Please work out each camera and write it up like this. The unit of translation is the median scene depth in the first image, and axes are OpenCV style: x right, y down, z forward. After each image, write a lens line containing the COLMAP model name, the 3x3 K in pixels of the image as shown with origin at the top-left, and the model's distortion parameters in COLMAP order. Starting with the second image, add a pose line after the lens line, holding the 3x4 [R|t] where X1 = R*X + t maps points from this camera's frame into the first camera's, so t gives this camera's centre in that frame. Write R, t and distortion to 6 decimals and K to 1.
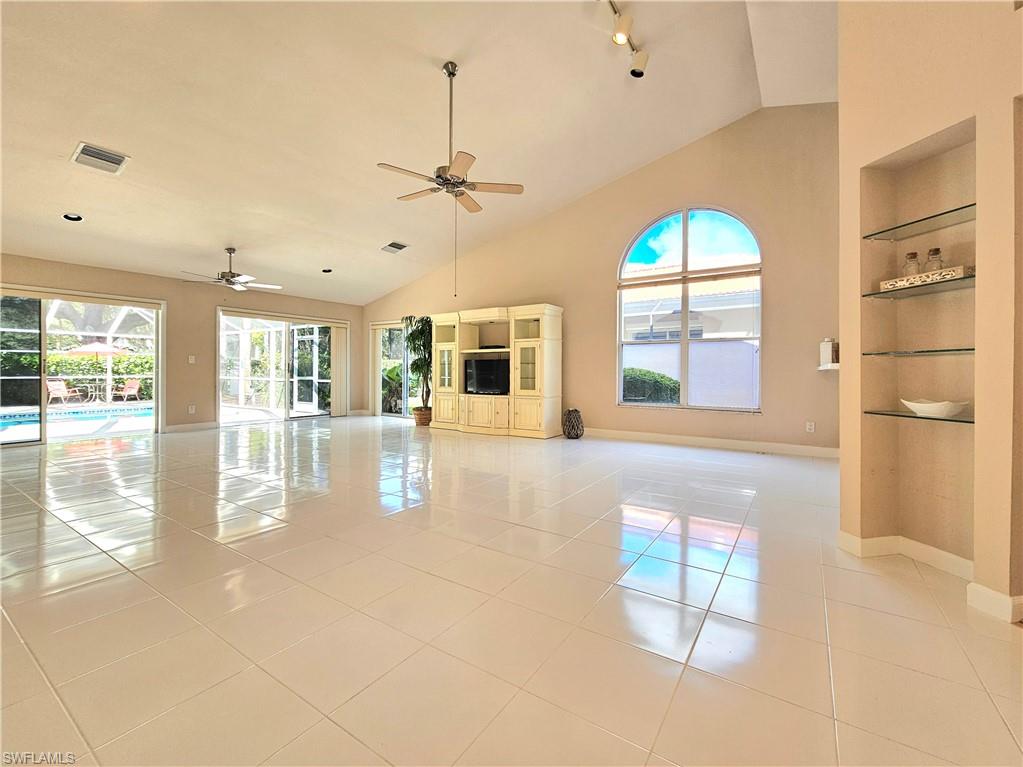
lens RADIAL K [[431.6, 0, 509.1], [0, 431.6, 370.3], [0, 0, 1]] dist [-0.001732, 0.000034]
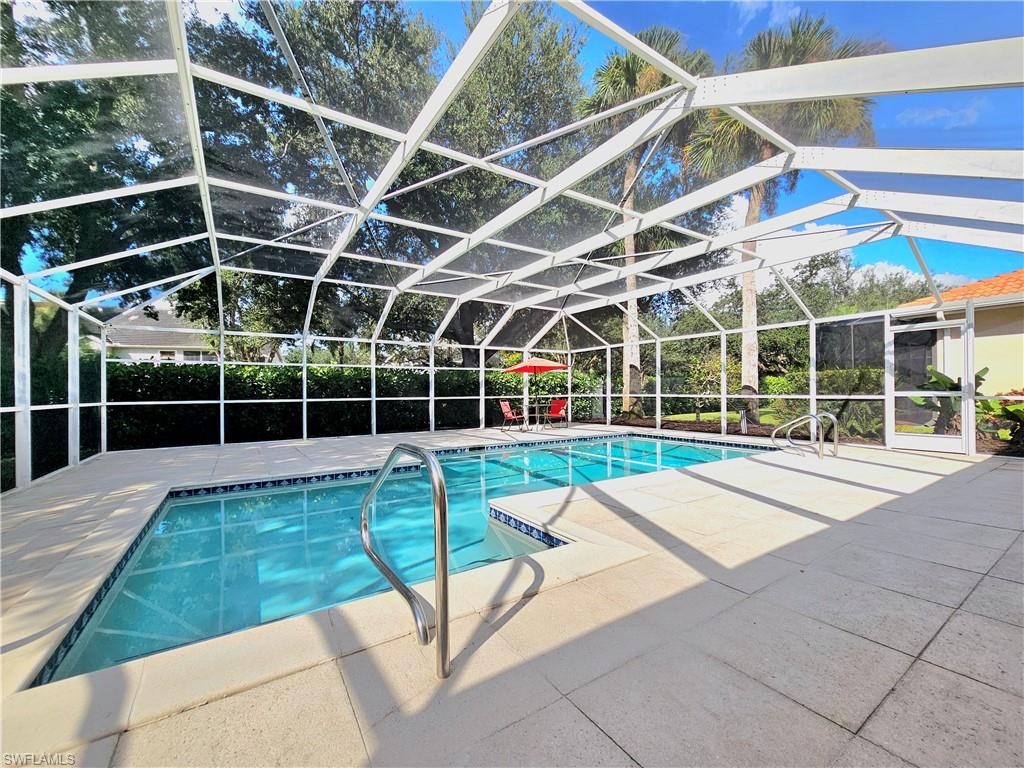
lens RADIAL K [[416.3, 0, 514.6], [0, 416.3, 382.0], [0, 0, 1]] dist [-0.007694, 0.005531]
pose [[0.922215, -0.023100, -0.385988, -1.396309], [0.014334, 0.999570, -0.025572, 0.015981], [0.386413, 0.018050, 0.922149, 0.444950]]
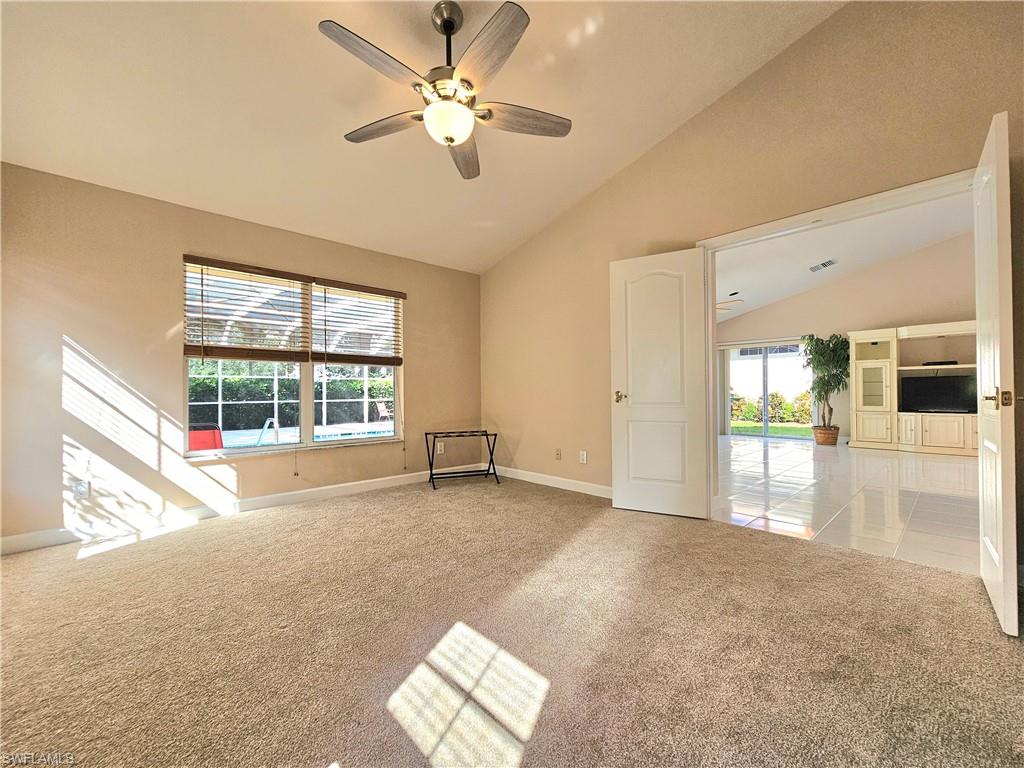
lens RADIAL K [[420.1, 0, 515.1], [0, 420.1, 390.0], [0, 0, 1]] dist [-0.001925, -0.000332]
pose [[0.973143, -0.012833, -0.229845, -0.749680], [0.011846, 0.999914, -0.005671, -0.000669], [0.229898, 0.002796, 0.973211, -0.110528]]
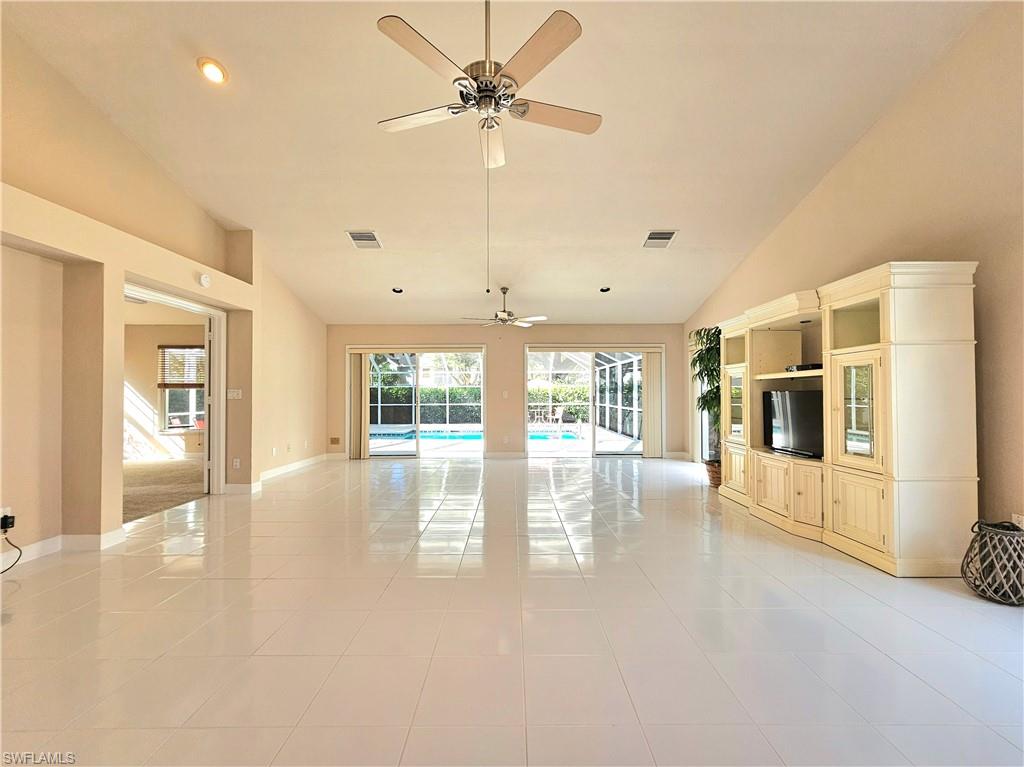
lens RADIAL K [[433.9, 0, 511.0], [0, 433.9, 388.3], [0, 0, 1]] dist [-0.001991, -0.000373]
pose [[0.549634, -0.018271, -0.835206, 0.211365], [0.005229, 0.999816, -0.018431, -0.019366], [0.835389, 0.005763, 0.549629, 0.396182]]
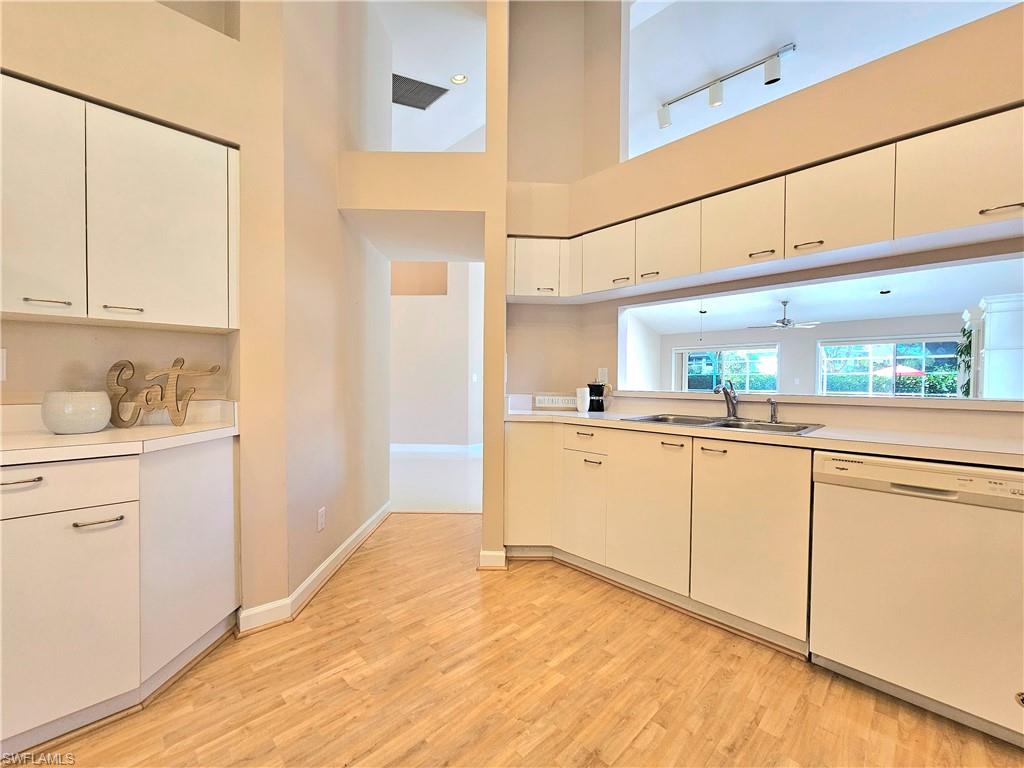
lens RADIAL K [[425.5, 0, 512.2], [0, 425.5, 388.9], [0, 0, 1]] dist [-0.000369, 0.000349]
pose [[-0.190058, 0.012872, -0.981688, 0.833777], [-0.010071, 0.999836, 0.015060, -0.009636], [0.981721, 0.012749, -0.189897, 0.354130]]
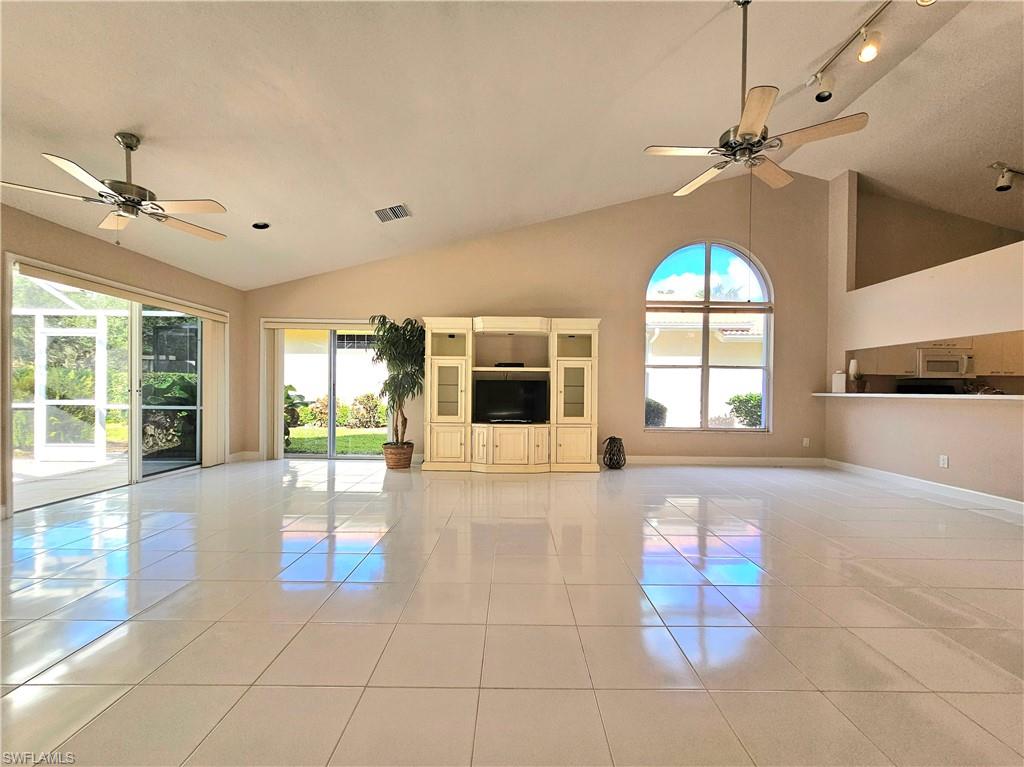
lens RADIAL K [[431.3, 0, 512.1], [0, 431.3, 393.2], [0, 0, 1]] dist [-0.000588, -0.000302]
pose [[0.832470, 0.002090, 0.554066, -0.494469], [-0.008913, 0.999914, 0.009619, -0.008270], [-0.553998, -0.012946, 0.832417, 0.326988]]
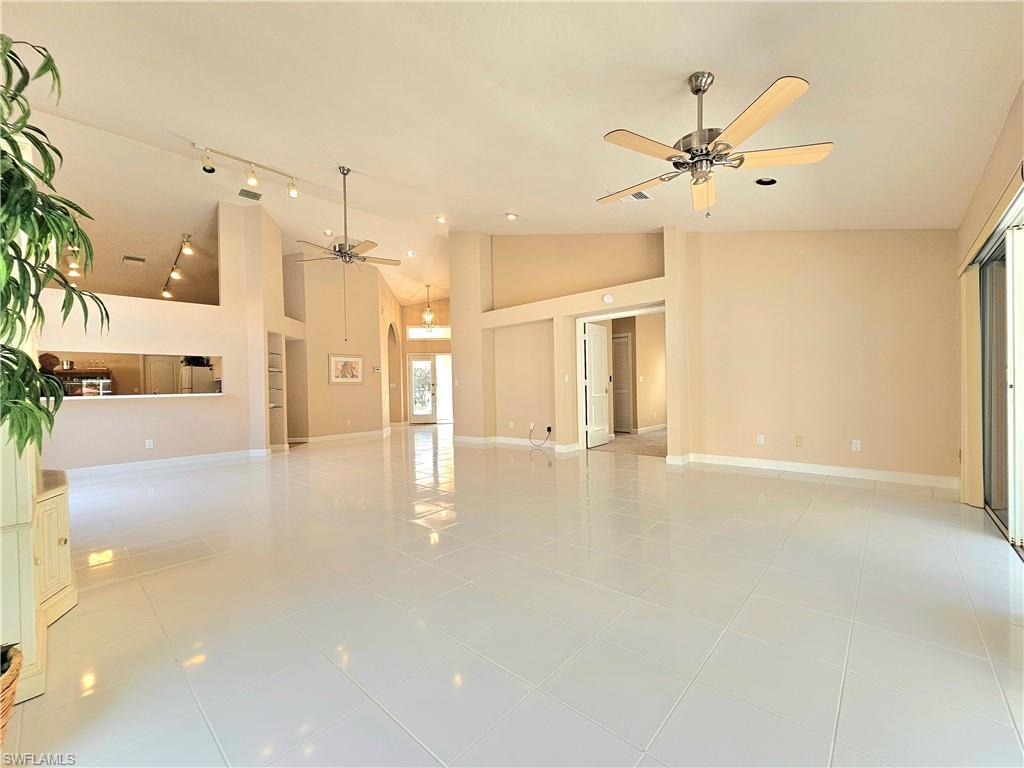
lens RADIAL K [[421.9, 0, 511.7], [0, 421.9, 389.5], [0, 0, 1]] dist [-0.000601, -0.000212]
pose [[-0.988450, 0.017047, 0.150586, -0.460972], [0.018261, 0.999811, 0.006685, -0.008448], [-0.150444, 0.009358, -0.988574, 1.244623]]
